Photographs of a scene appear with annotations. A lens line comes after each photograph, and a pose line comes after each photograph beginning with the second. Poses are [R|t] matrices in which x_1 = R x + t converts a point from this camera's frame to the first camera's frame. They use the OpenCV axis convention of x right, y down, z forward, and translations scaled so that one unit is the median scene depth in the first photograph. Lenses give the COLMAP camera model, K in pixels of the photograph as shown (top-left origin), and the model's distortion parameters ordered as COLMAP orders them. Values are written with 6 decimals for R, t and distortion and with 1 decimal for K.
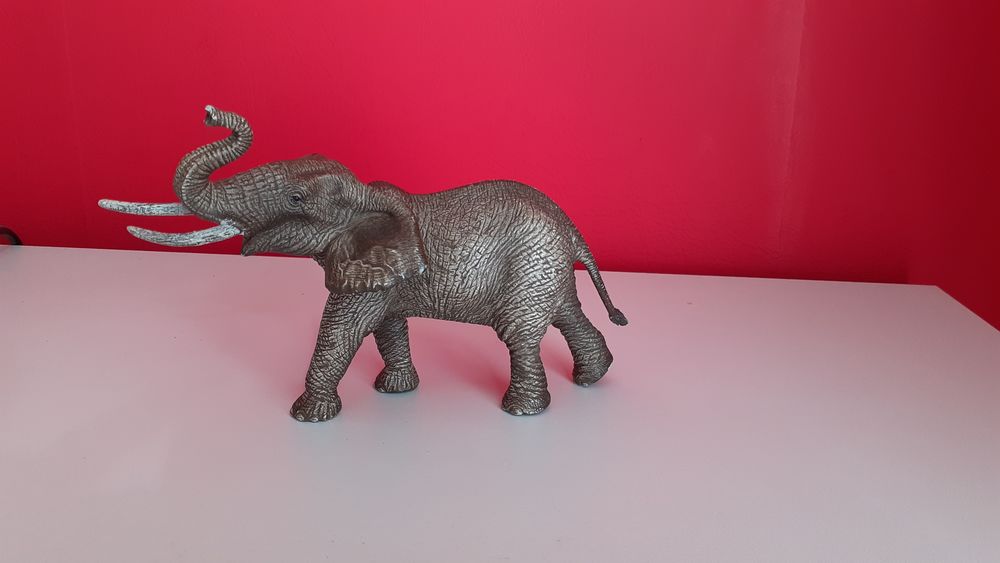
lens RADIAL K [[778.7, 0, 507.7], [0, 778.7, 279.9], [0, 0, 1]] dist [0.034563, -0.002355]
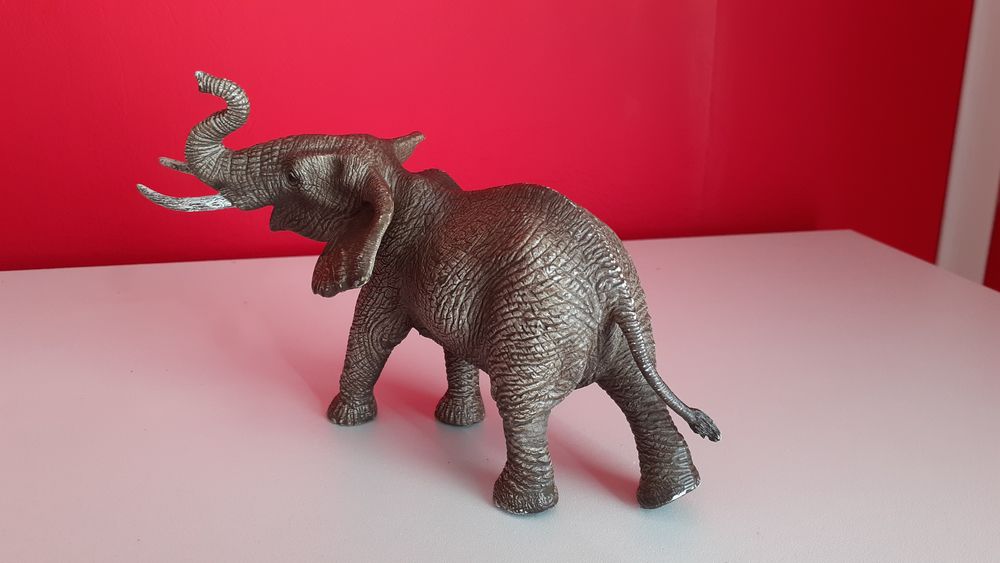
lens RADIAL K [[778.7, 0, 501.8], [0, 778.7, 278.8], [0, 0, 1]] dist [0.034563, -0.002355]
pose [[0.678056, 0.198141, -0.707799, 0.515381], [-0.183017, 0.978163, 0.098500, -0.112915], [0.711860, 0.062751, 0.699513, 0.501915]]
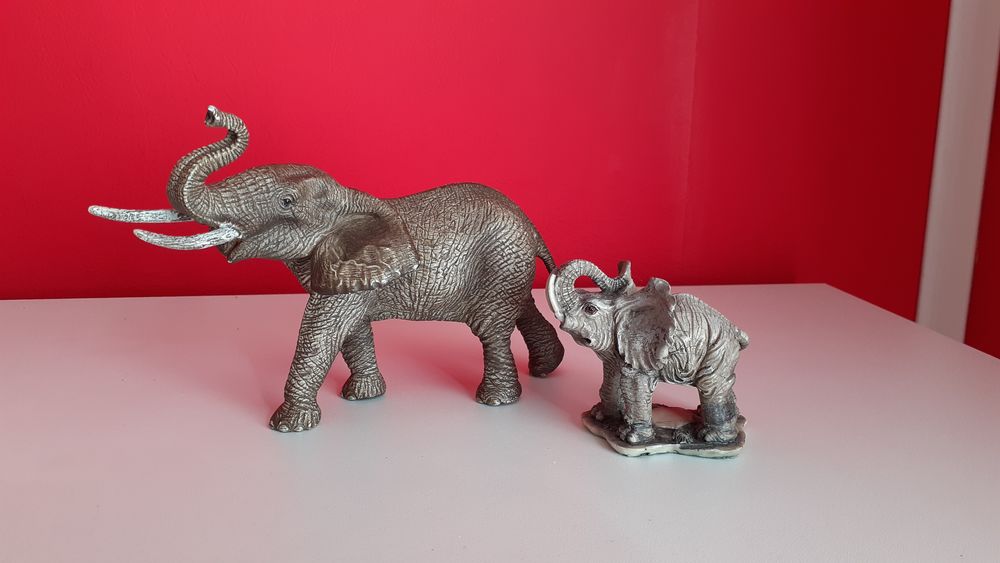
lens RADIAL K [[778.7, 0, 499.2], [0, 778.7, 284.8], [0, 0, 1]] dist [0.034563, -0.002355]
pose [[0.969912, -0.062025, 0.235422, -0.229431], [0.074084, 0.996337, -0.042719, 0.059853], [-0.231910, 0.058875, 0.970954, -0.027166]]
